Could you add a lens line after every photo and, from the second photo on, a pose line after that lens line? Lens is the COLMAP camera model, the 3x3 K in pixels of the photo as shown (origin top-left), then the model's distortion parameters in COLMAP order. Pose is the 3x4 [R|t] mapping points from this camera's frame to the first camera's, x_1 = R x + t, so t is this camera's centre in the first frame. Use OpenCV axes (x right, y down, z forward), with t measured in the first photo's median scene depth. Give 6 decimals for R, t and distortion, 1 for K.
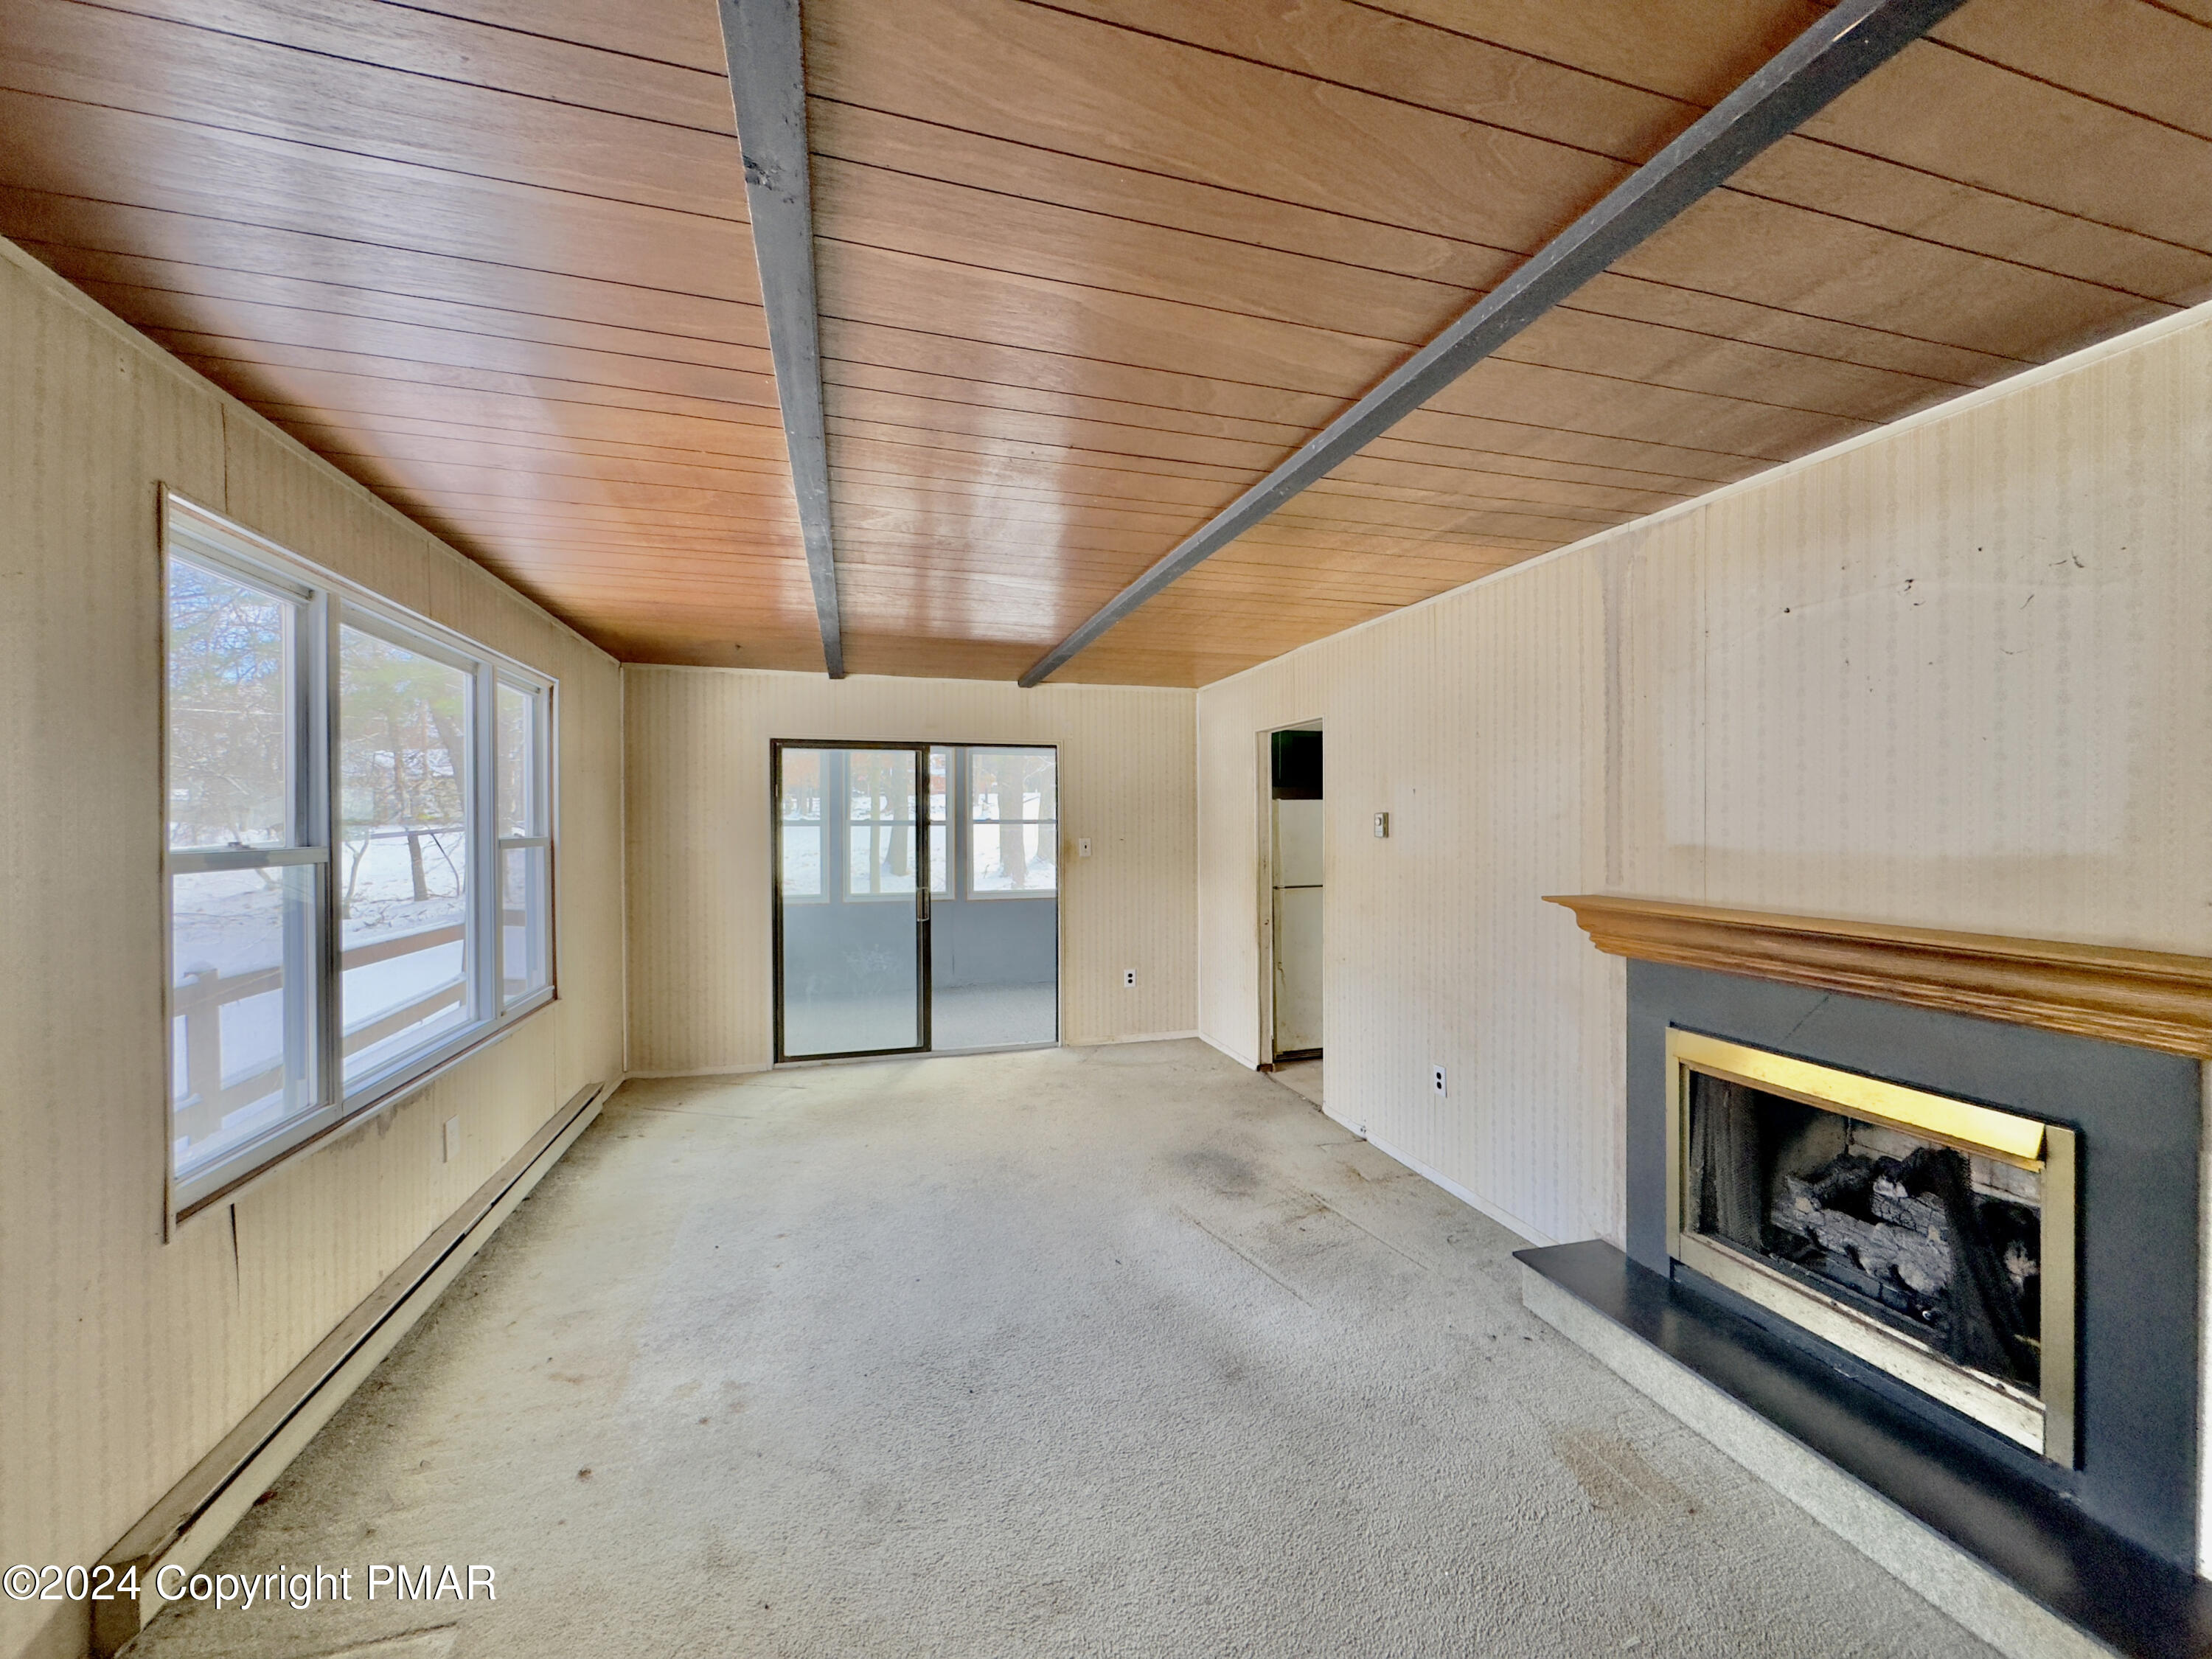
lens RADIAL K [[879.3, 0, 1107.8], [0, 879.3, 829.2], [0, 0, 1]] dist [-0.001736, -0.000109]
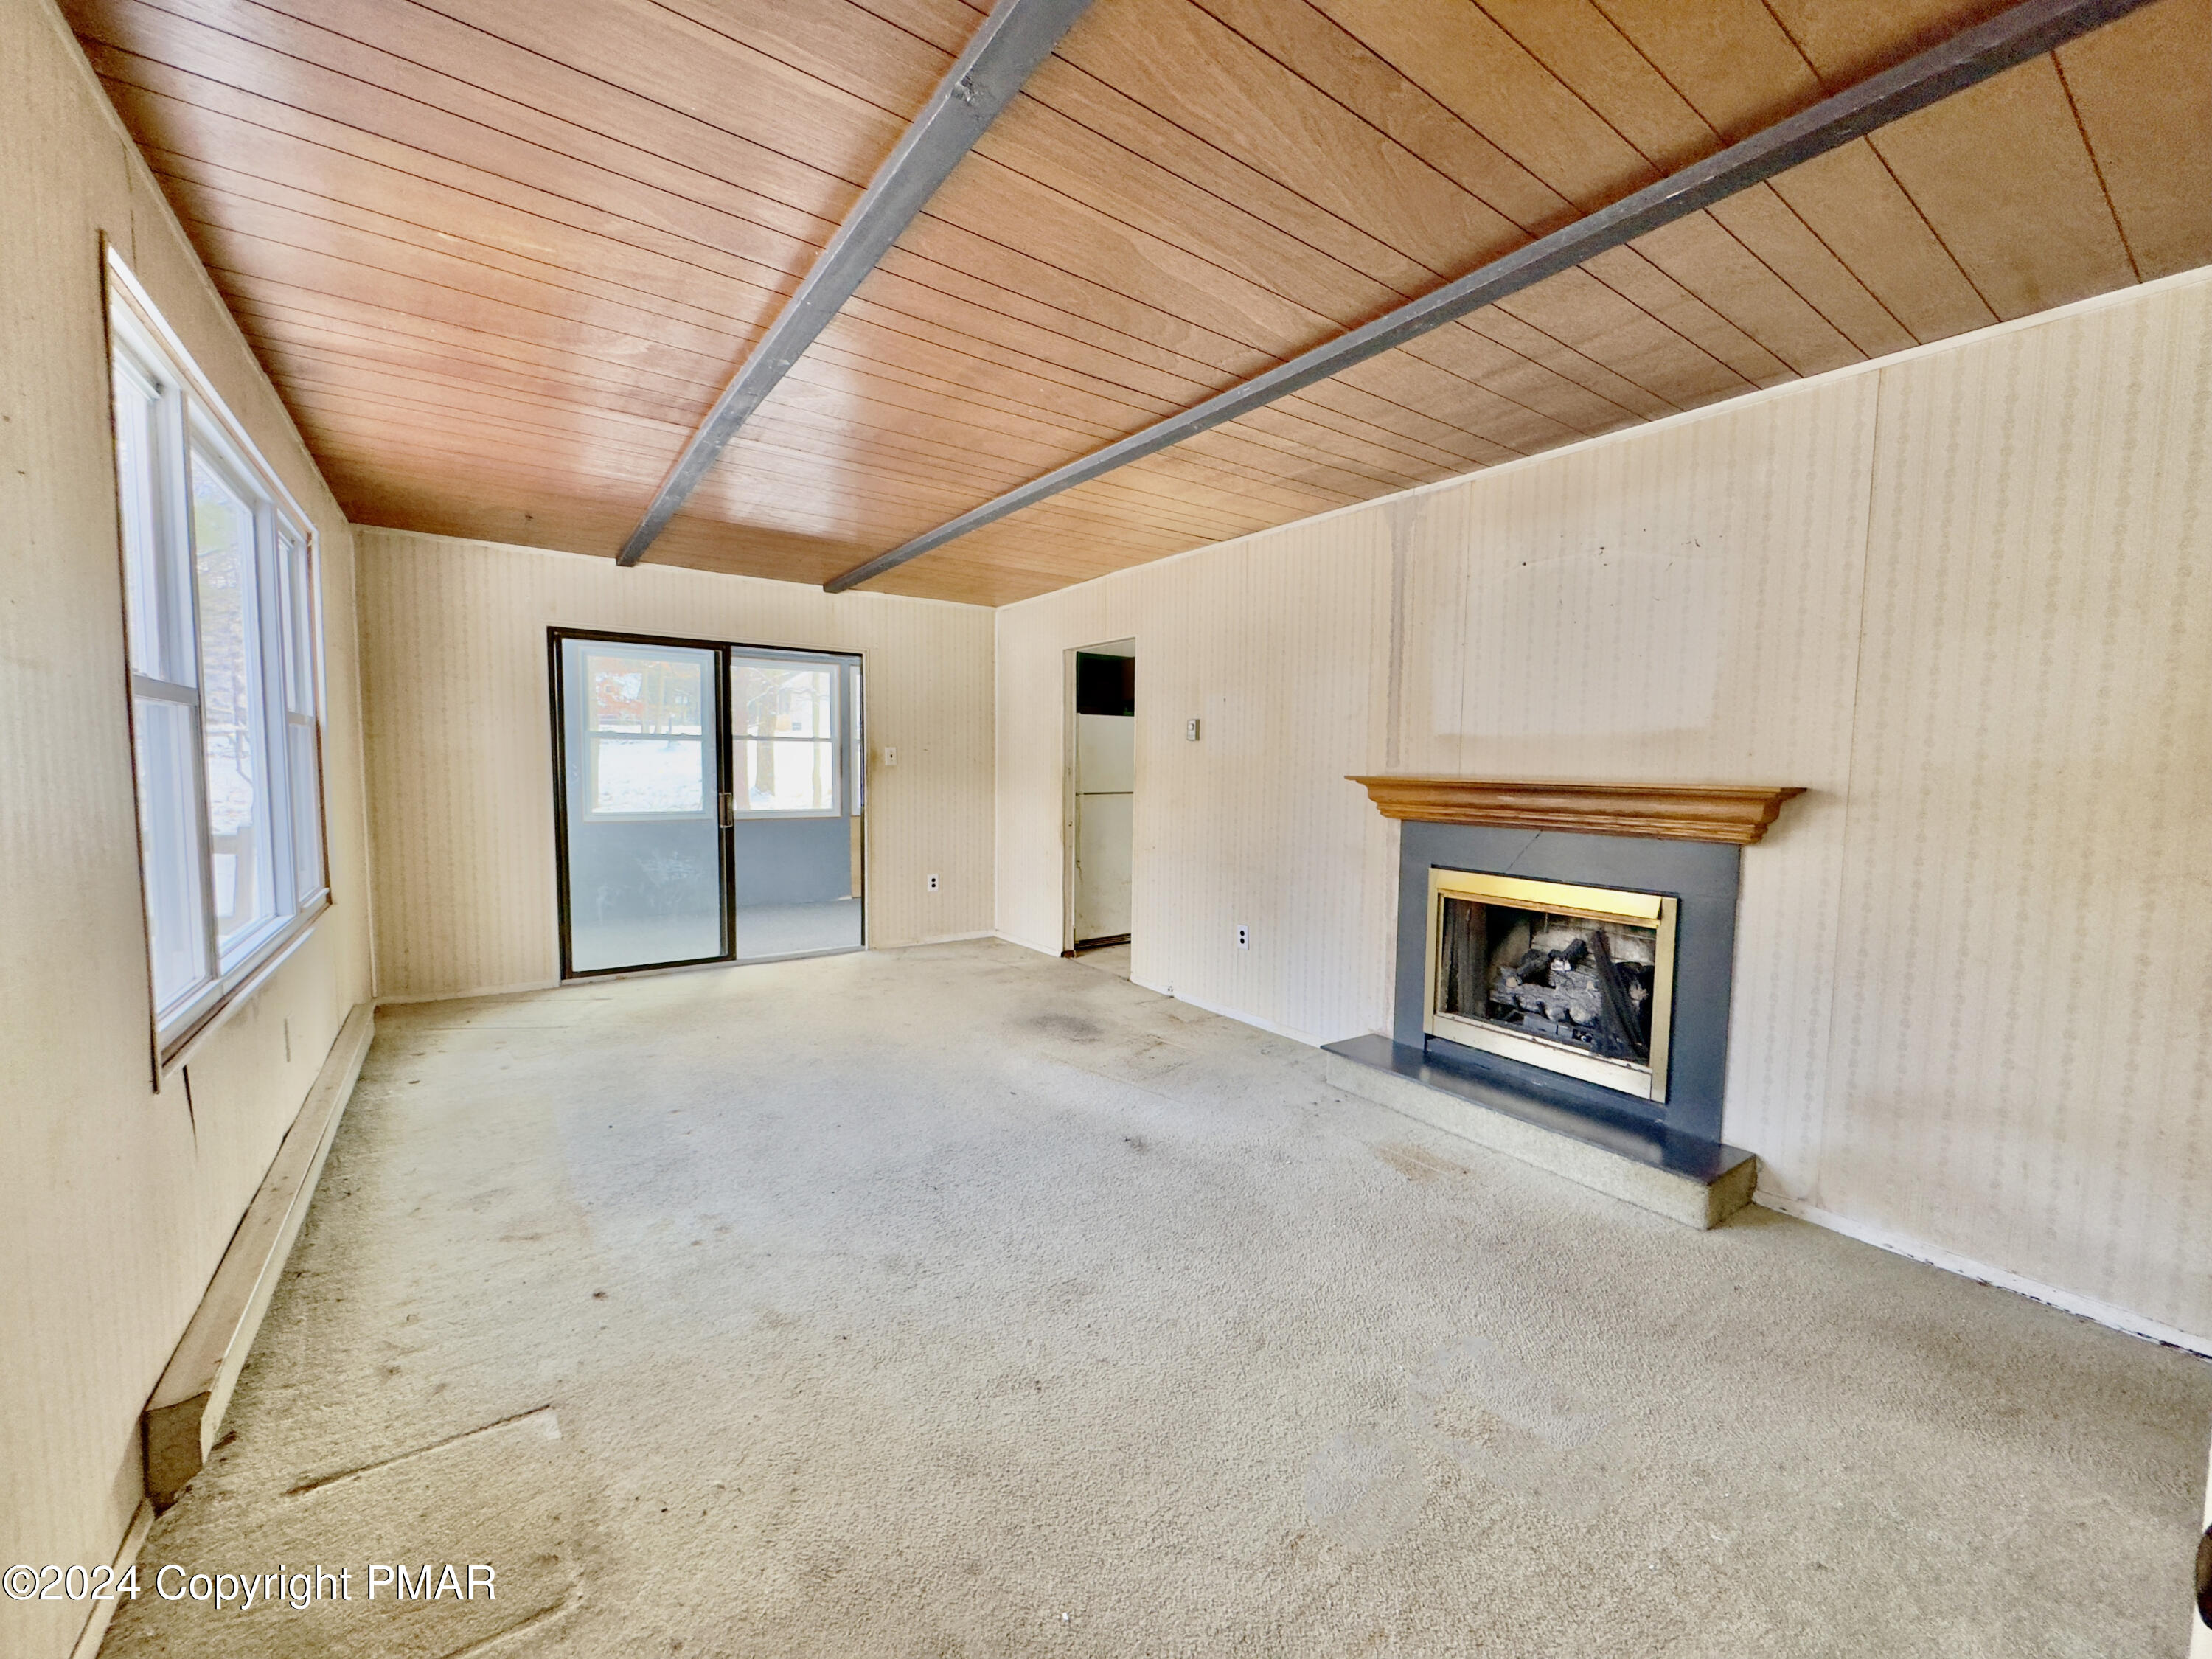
lens RADIAL K [[879.3, 0, 1106.8], [0, 879.3, 829.0], [0, 0, 1]] dist [-0.001736, -0.000109]
pose [[0.943958, -0.009294, 0.329936, -0.289621], [-0.012554, 0.997869, 0.064026, 0.083020], [-0.329828, -0.064579, 0.941830, -0.119279]]
